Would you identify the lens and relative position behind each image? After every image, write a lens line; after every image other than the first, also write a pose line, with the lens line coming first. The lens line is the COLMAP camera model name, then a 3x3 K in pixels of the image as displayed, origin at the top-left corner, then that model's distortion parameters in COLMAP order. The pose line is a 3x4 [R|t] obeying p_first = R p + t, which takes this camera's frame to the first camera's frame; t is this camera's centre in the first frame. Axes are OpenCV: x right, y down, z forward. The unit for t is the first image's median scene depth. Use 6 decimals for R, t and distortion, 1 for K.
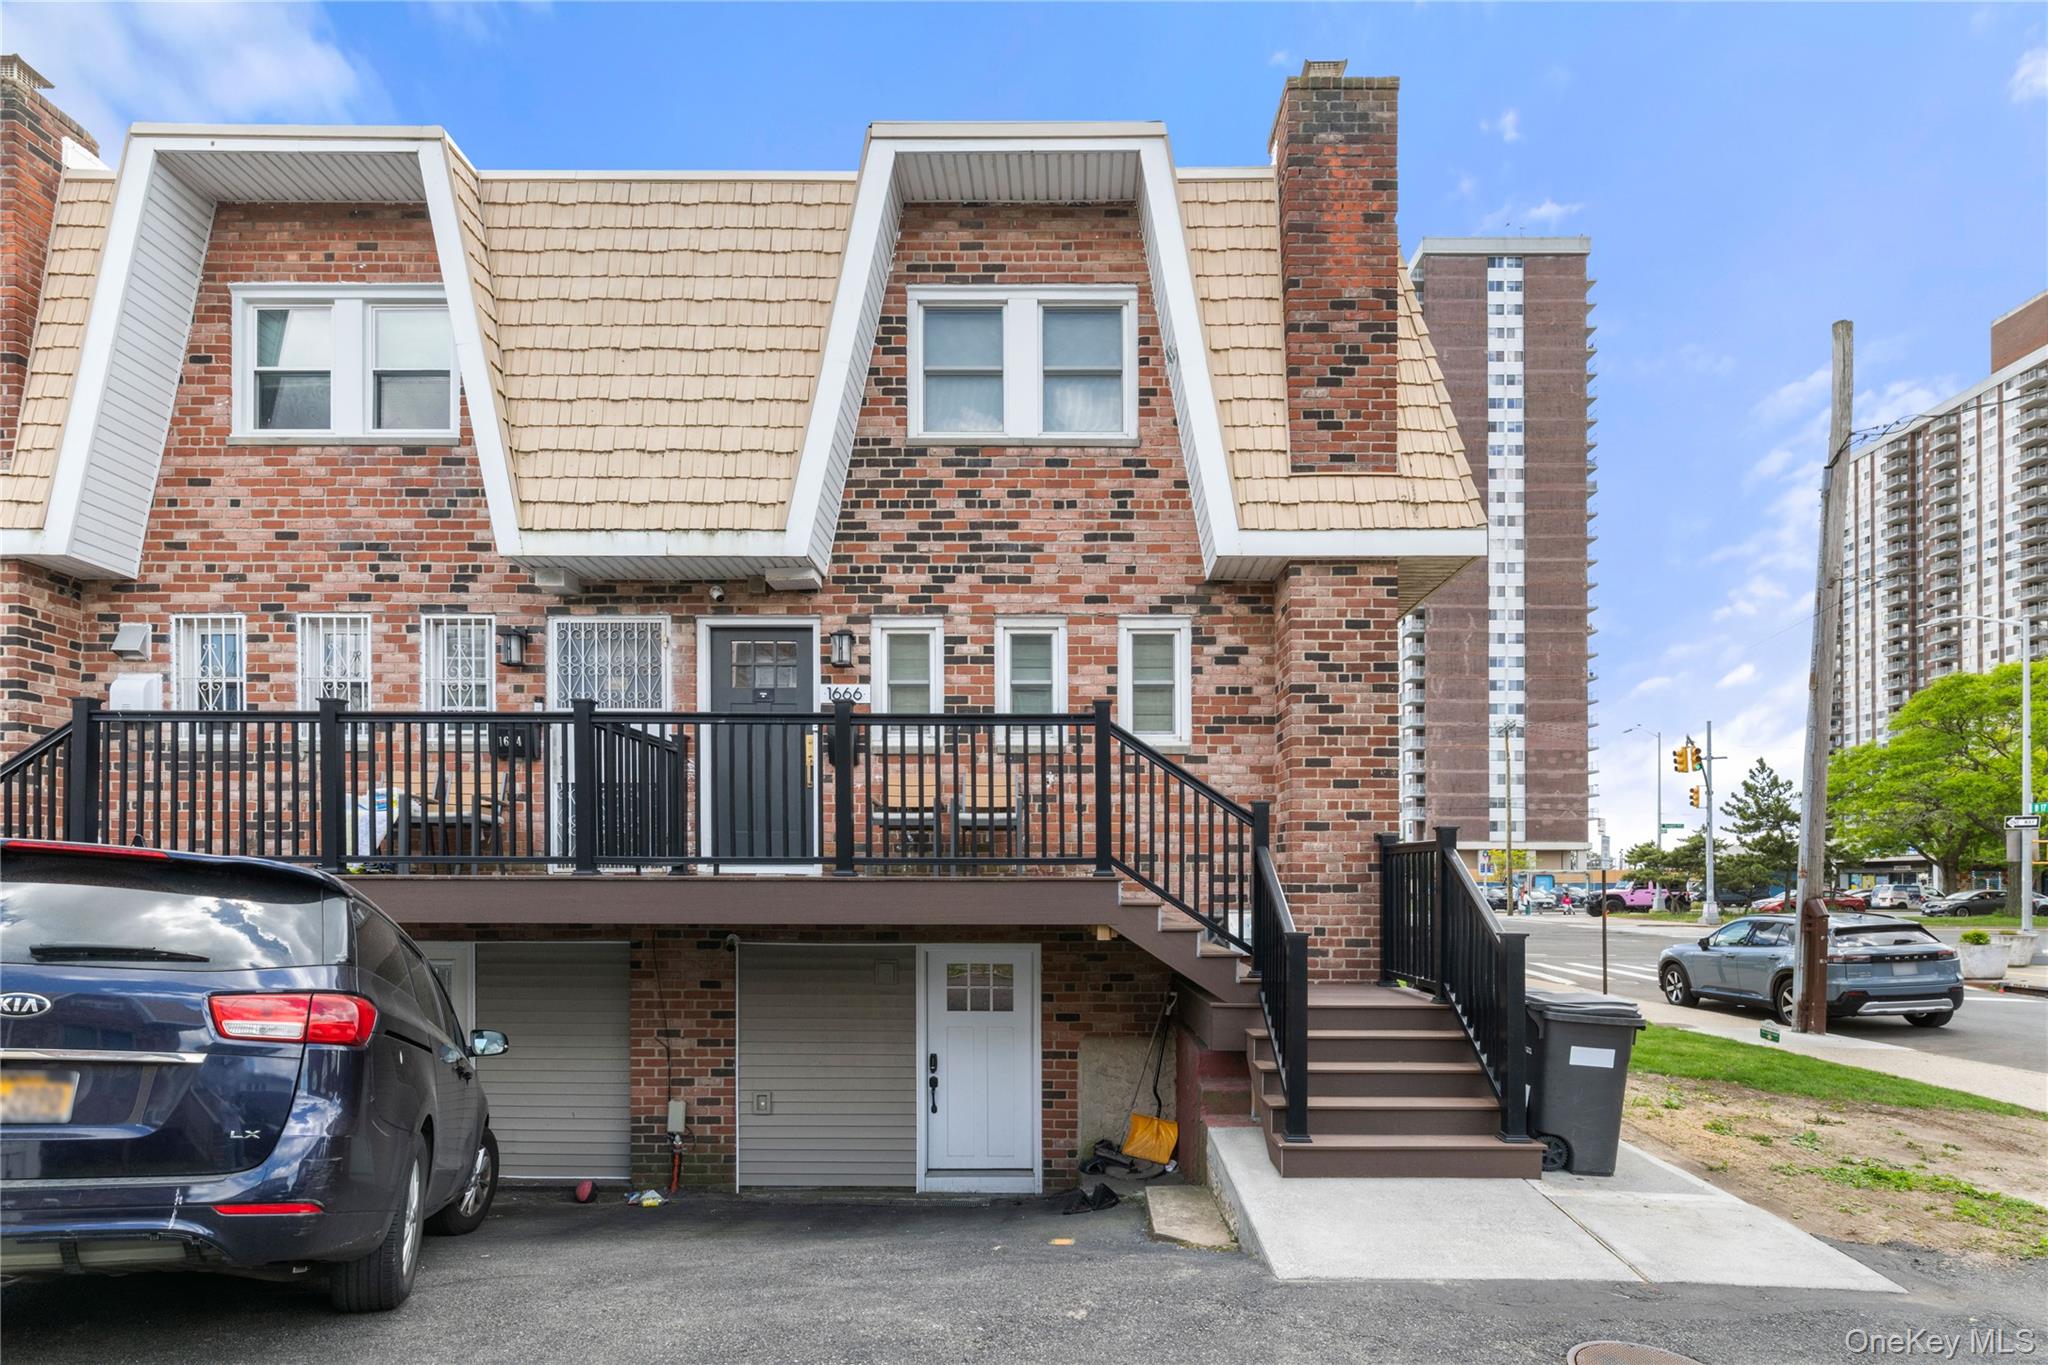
lens RADIAL K [[1152.3, 0, 998.7], [0, 1152.3, 790.3], [0, 0, 1]] dist [0.014160, 0.000152]
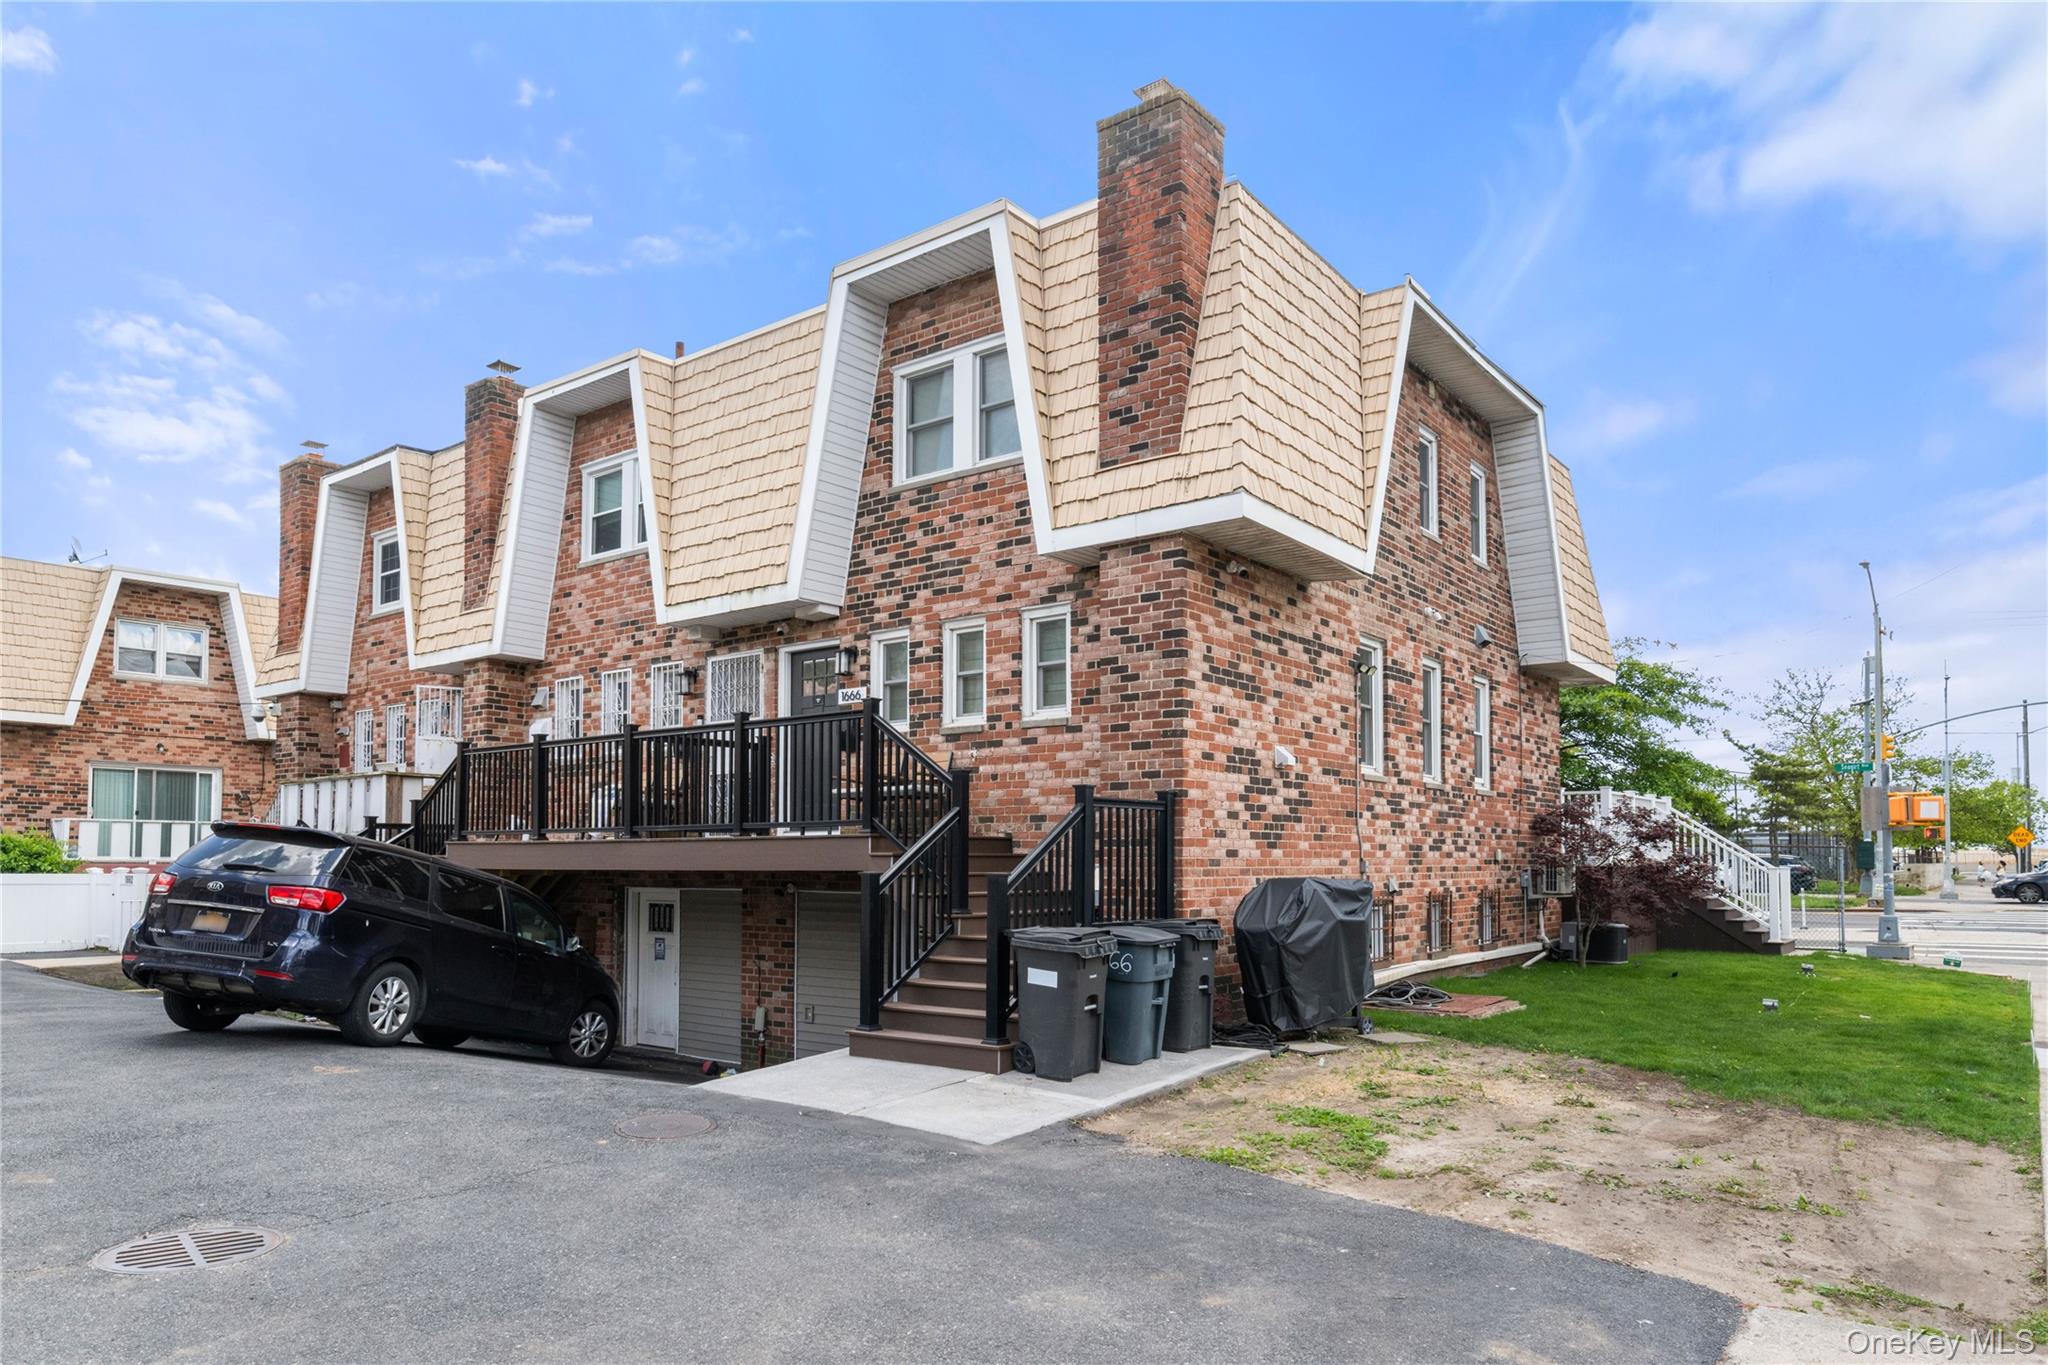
lens RADIAL K [[1249.7, 0, 1022.9], [0, 1249.7, 670.4], [0, 0, 1]] dist [0.000426, -0.001933]
pose [[0.808664, -0.094546, -0.580624, 0.826597], [0.062386, 0.995217, -0.075169, 0.004664], [0.584954, 0.024564, 0.810694, -0.017399]]
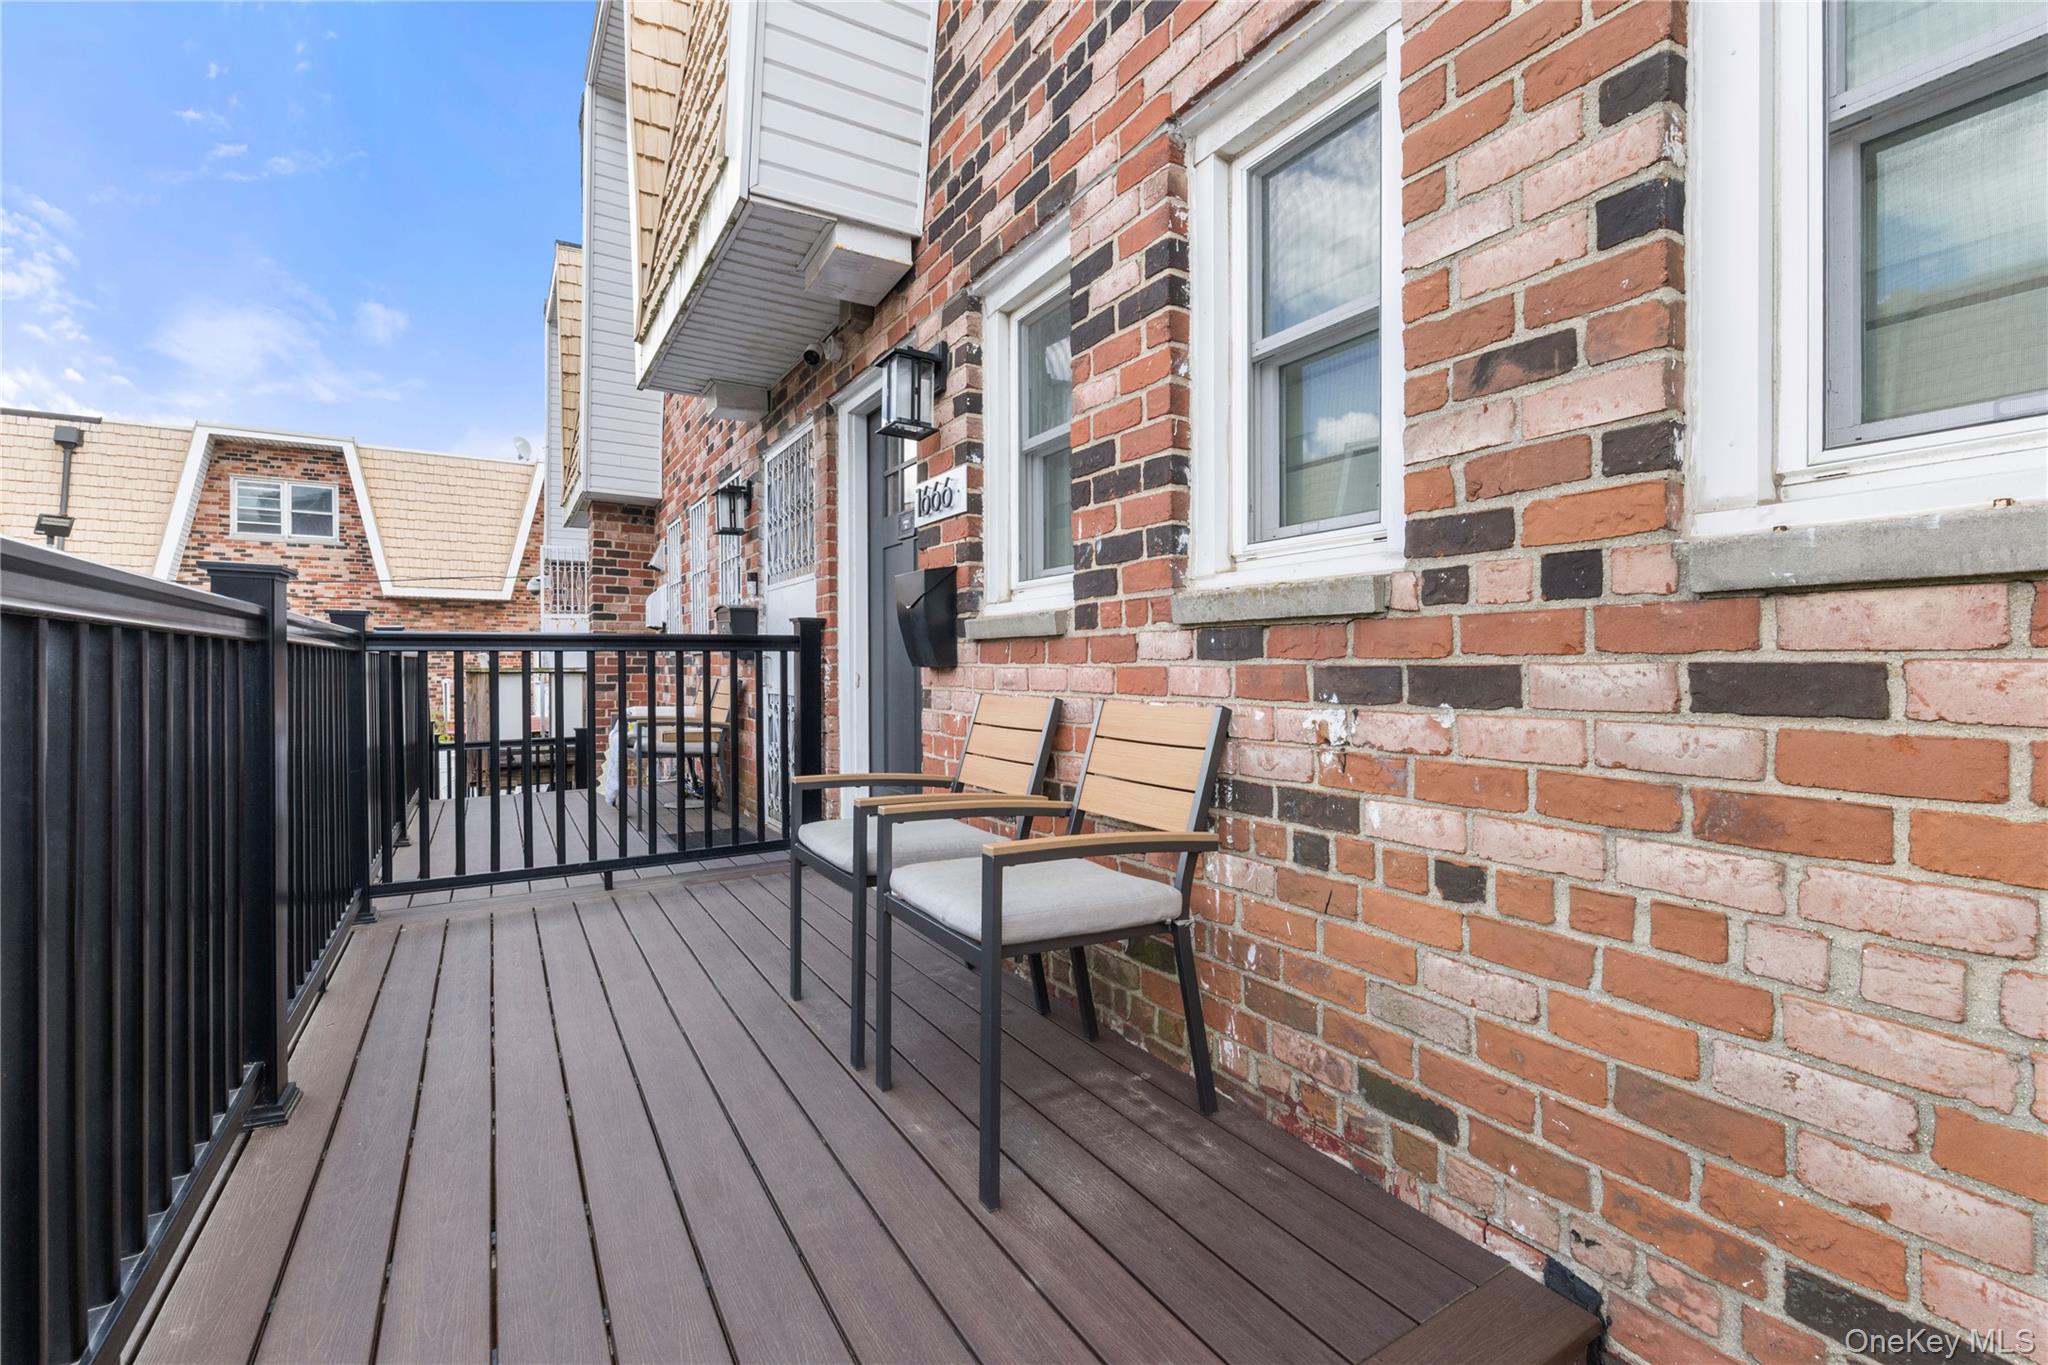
lens RADIAL K [[893.8, 0, 1031.7], [0, 893.8, 668.7], [0, 0, 1]] dist [-0.005558, -0.000137]
pose [[0.551330, -0.006304, -0.834263, 0.155675], [0.079414, 0.995827, 0.044956, -0.033482], [0.830499, -0.091038, 0.549530, 0.839473]]
